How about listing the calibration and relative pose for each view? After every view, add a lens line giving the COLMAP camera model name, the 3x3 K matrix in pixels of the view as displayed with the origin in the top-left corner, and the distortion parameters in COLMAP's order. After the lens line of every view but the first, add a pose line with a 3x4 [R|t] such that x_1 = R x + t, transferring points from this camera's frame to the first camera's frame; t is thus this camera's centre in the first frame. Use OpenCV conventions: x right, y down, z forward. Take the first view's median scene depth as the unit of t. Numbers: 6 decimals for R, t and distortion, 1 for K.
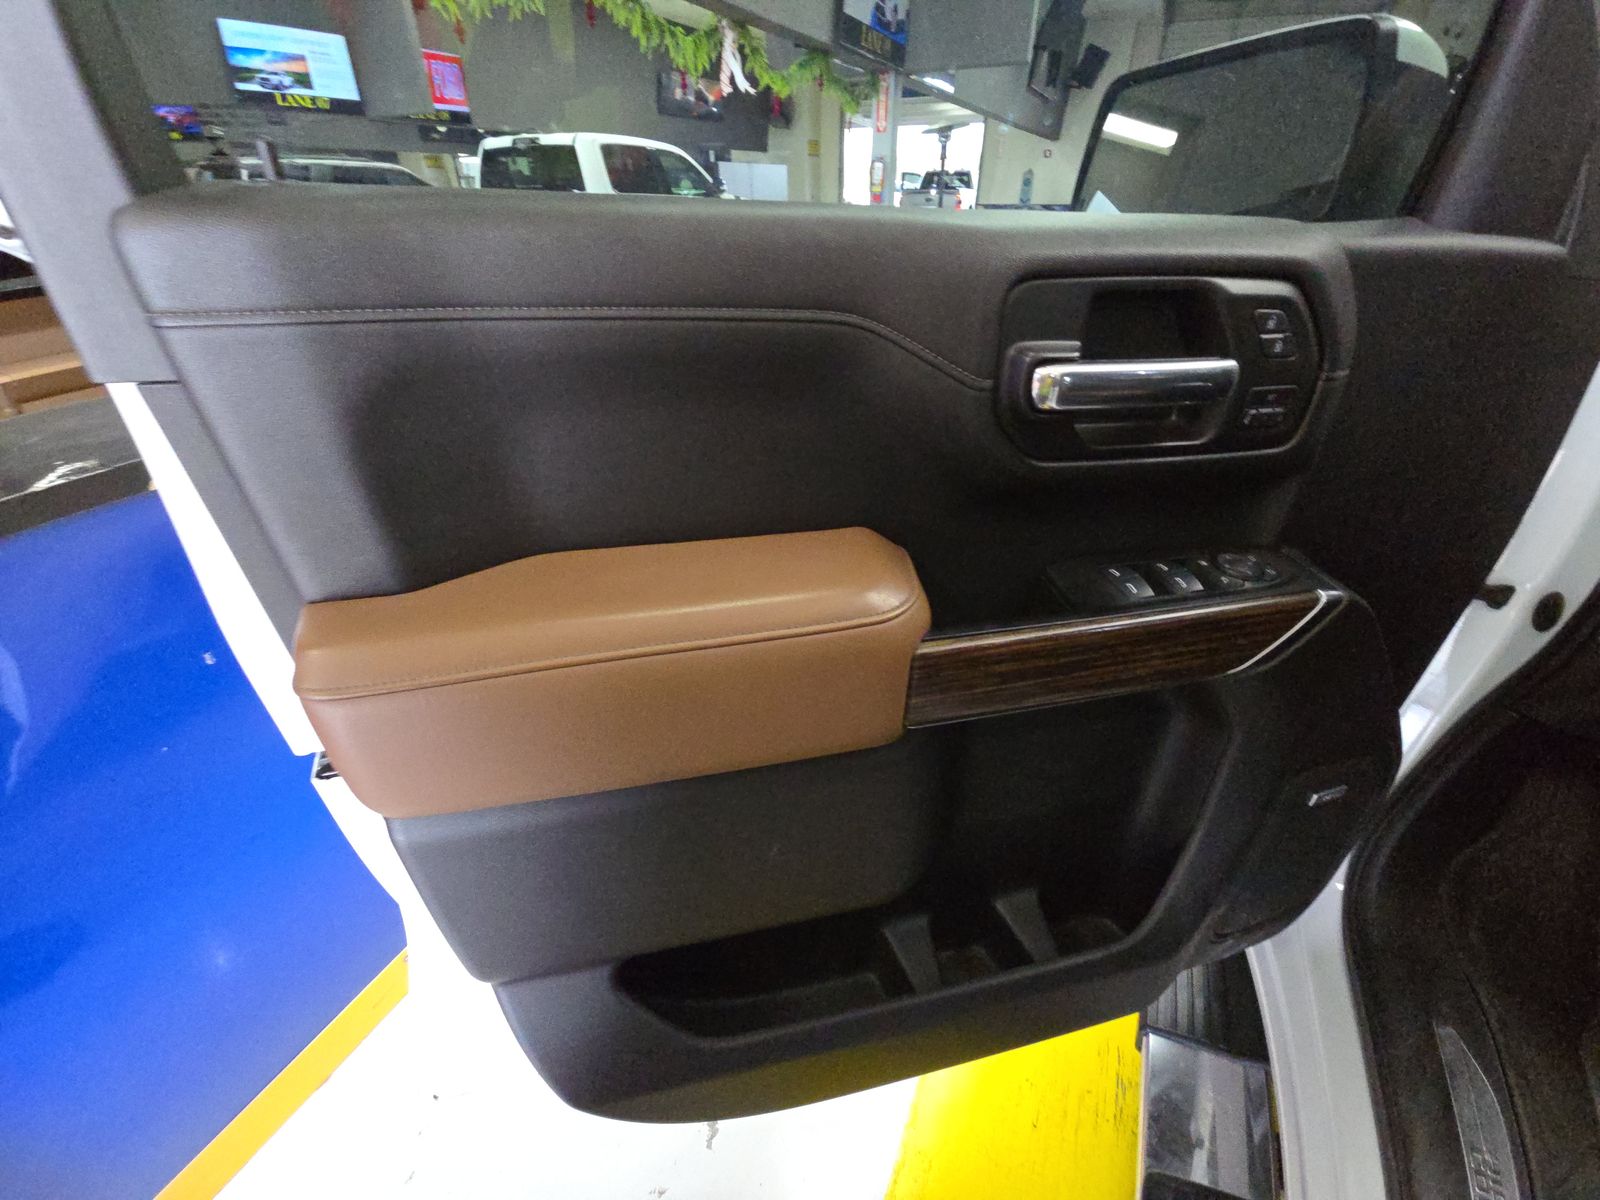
lens RADIAL K [[643.9, 0, 794.4], [0, 643.9, 560.2], [0, 0, 1]] dist [0.019199, -0.013803]
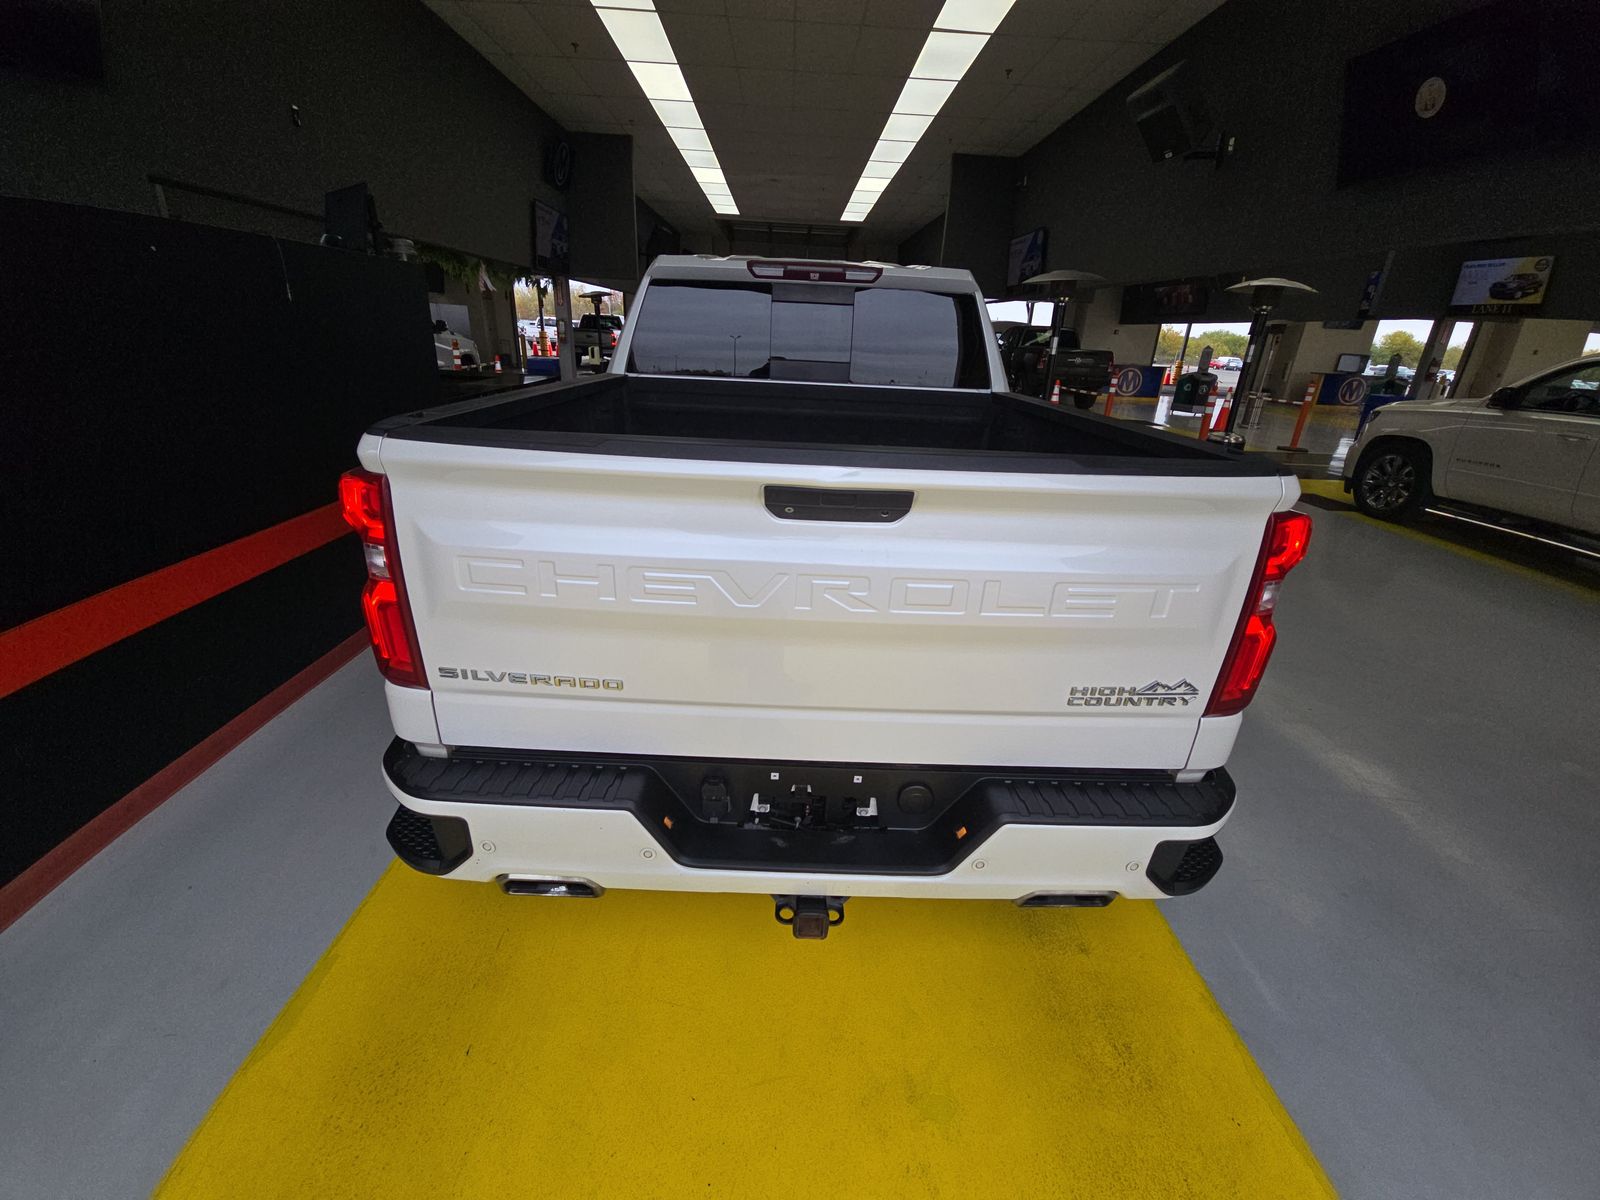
lens RADIAL K [[643.9, 0, 794.4], [0, 643.9, 560.2], [0, 0, 1]] dist [0.019199, -0.013803]
pose [[0.889791, -0.110811, 0.442712, -0.174355], [0.185201, 0.974280, -0.128367, 0.397164], [-0.417101, 0.196211, 0.887428, -0.769107]]
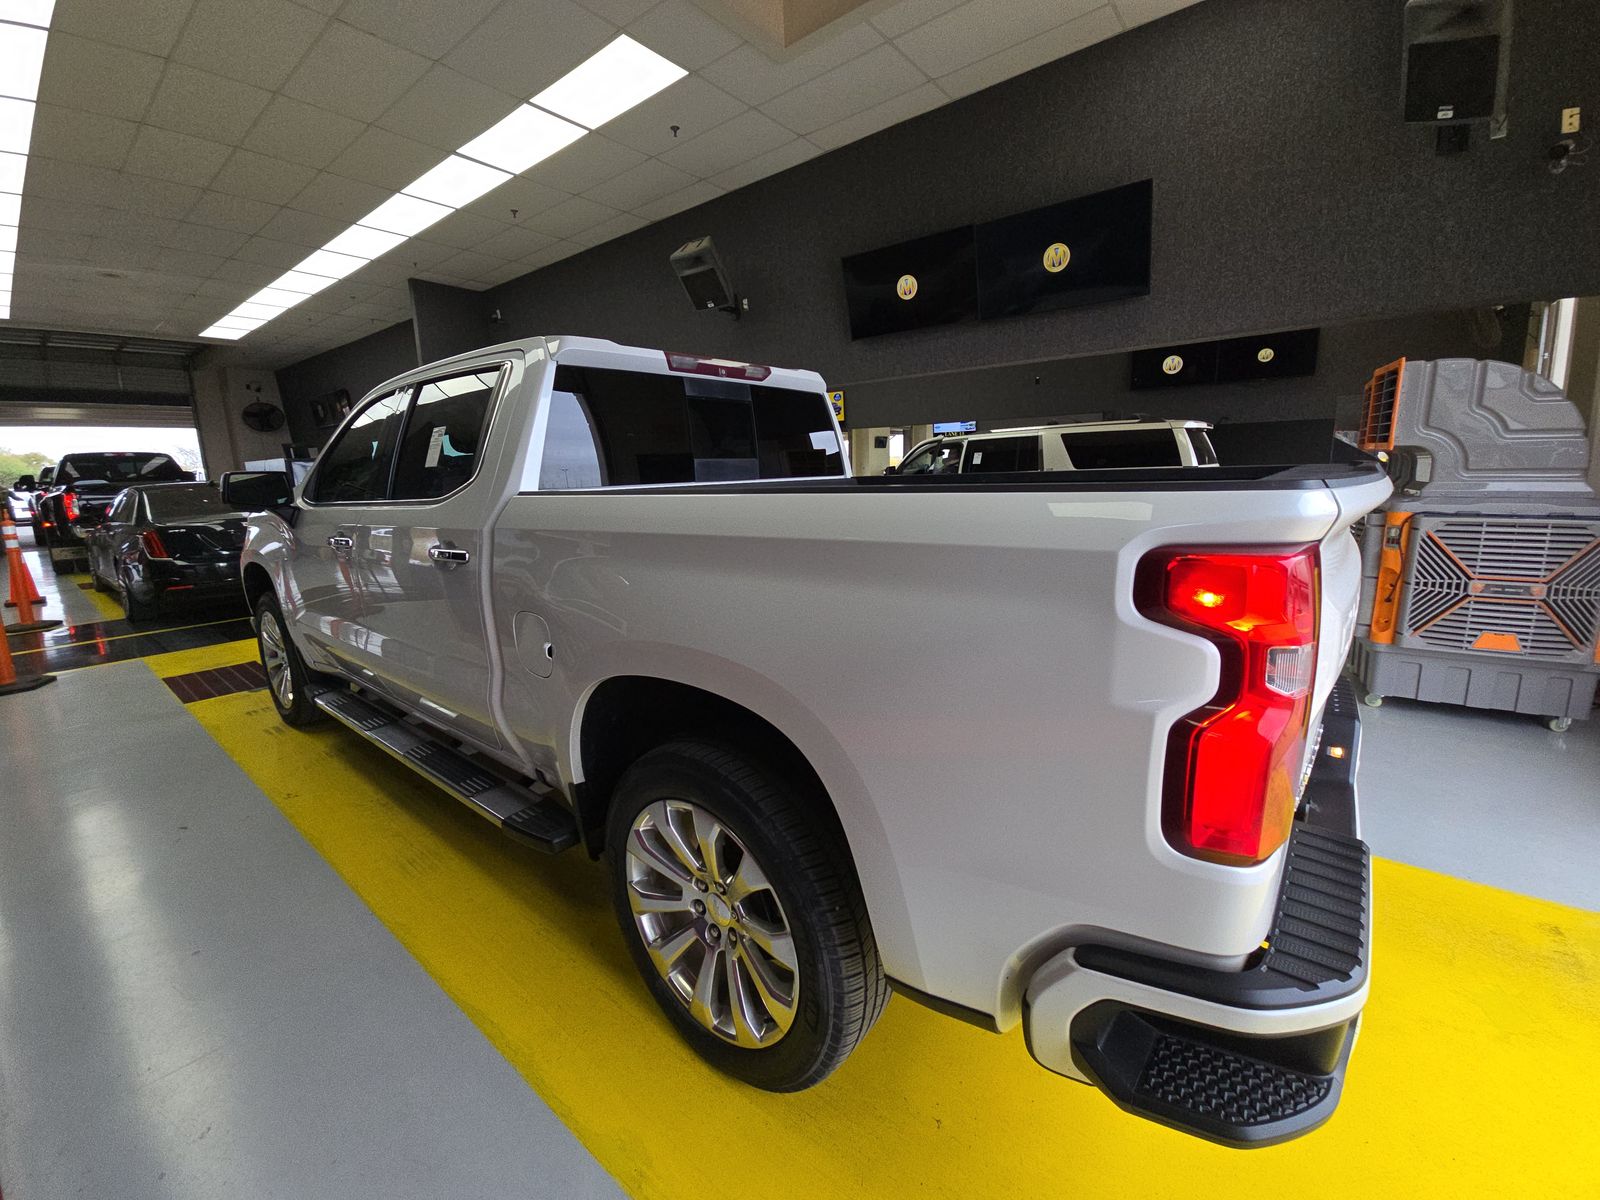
lens RADIAL K [[643.9, 0, 794.4], [0, 643.9, 560.2], [0, 0, 1]] dist [0.019199, -0.013803]
pose [[0.212340, -0.143174, 0.966650, -0.385252], [0.512053, 0.858828, 0.014723, 0.247430], [-0.832294, 0.491850, 0.255676, -0.449298]]
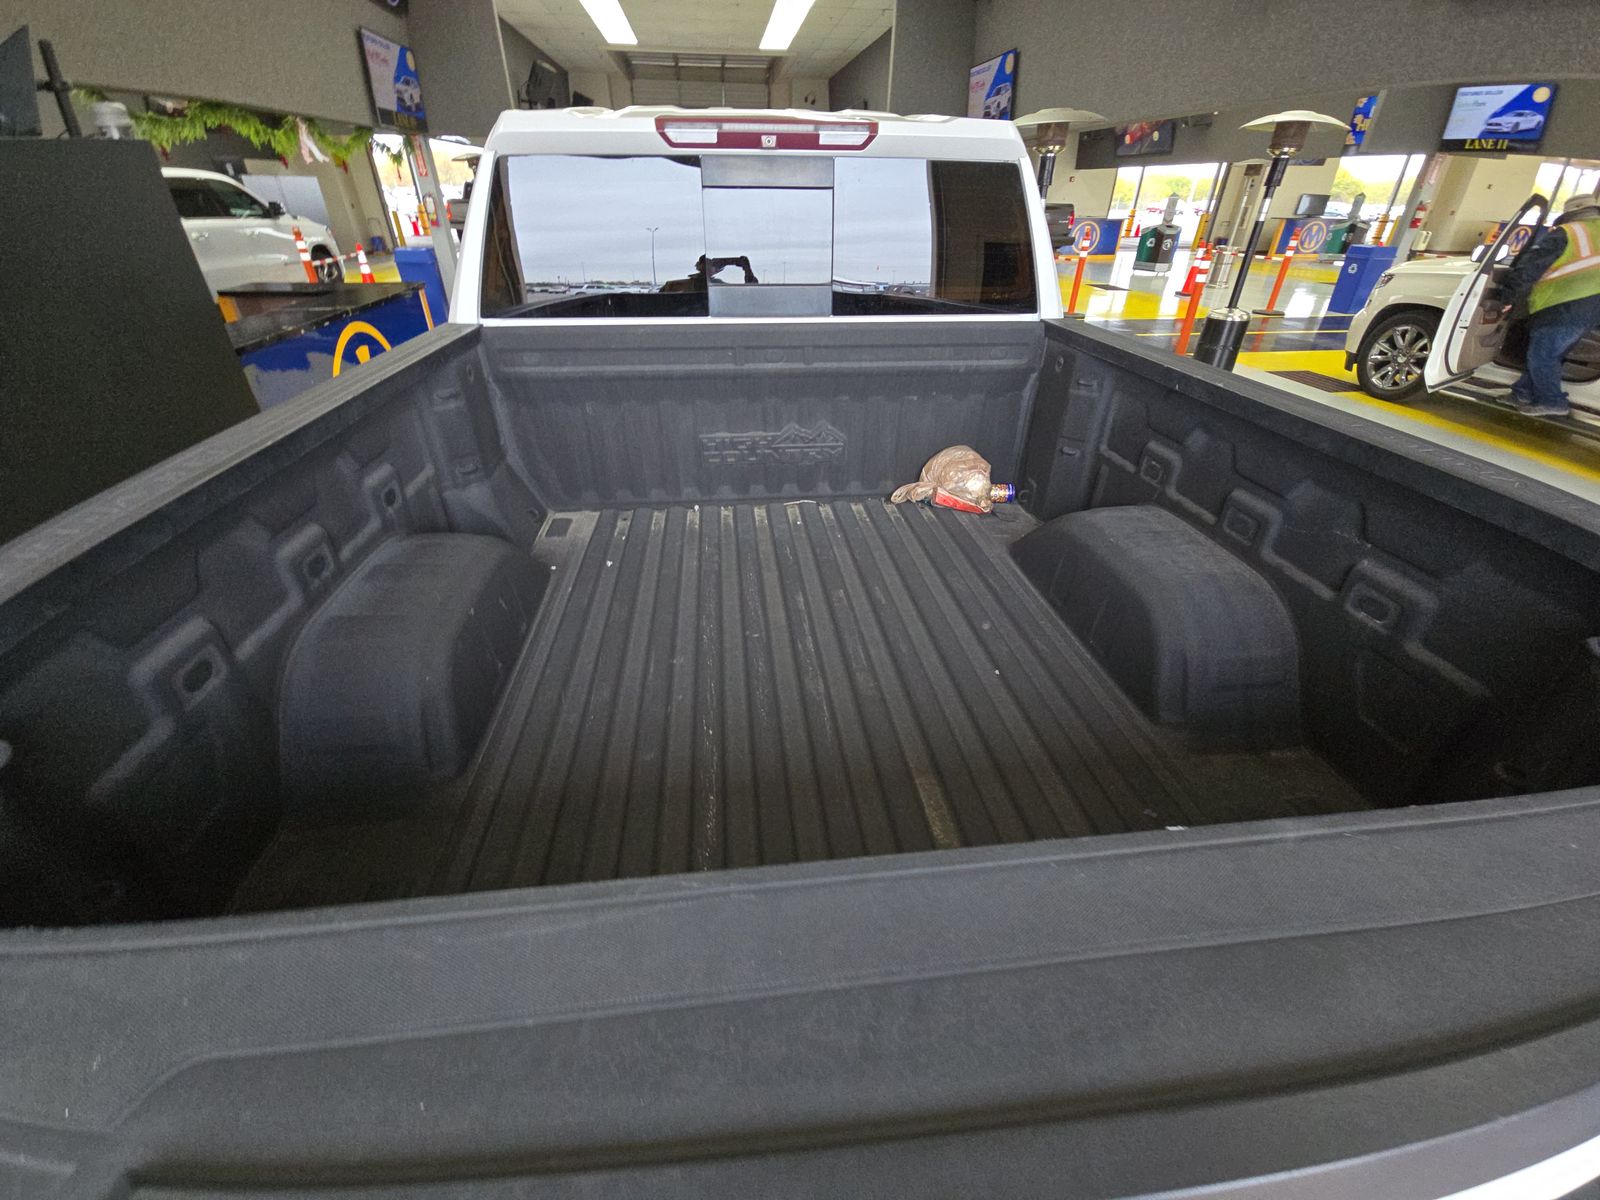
lens RADIAL K [[643.9, 0, 794.4], [0, 643.9, 560.2], [0, 0, 1]] dist [0.019199, -0.013803]
pose [[0.836779, -0.263605, 0.479910, -0.099465], [0.263767, 0.962145, 0.068578, 0.288351], [-0.479821, 0.069200, 0.874633, -0.626723]]
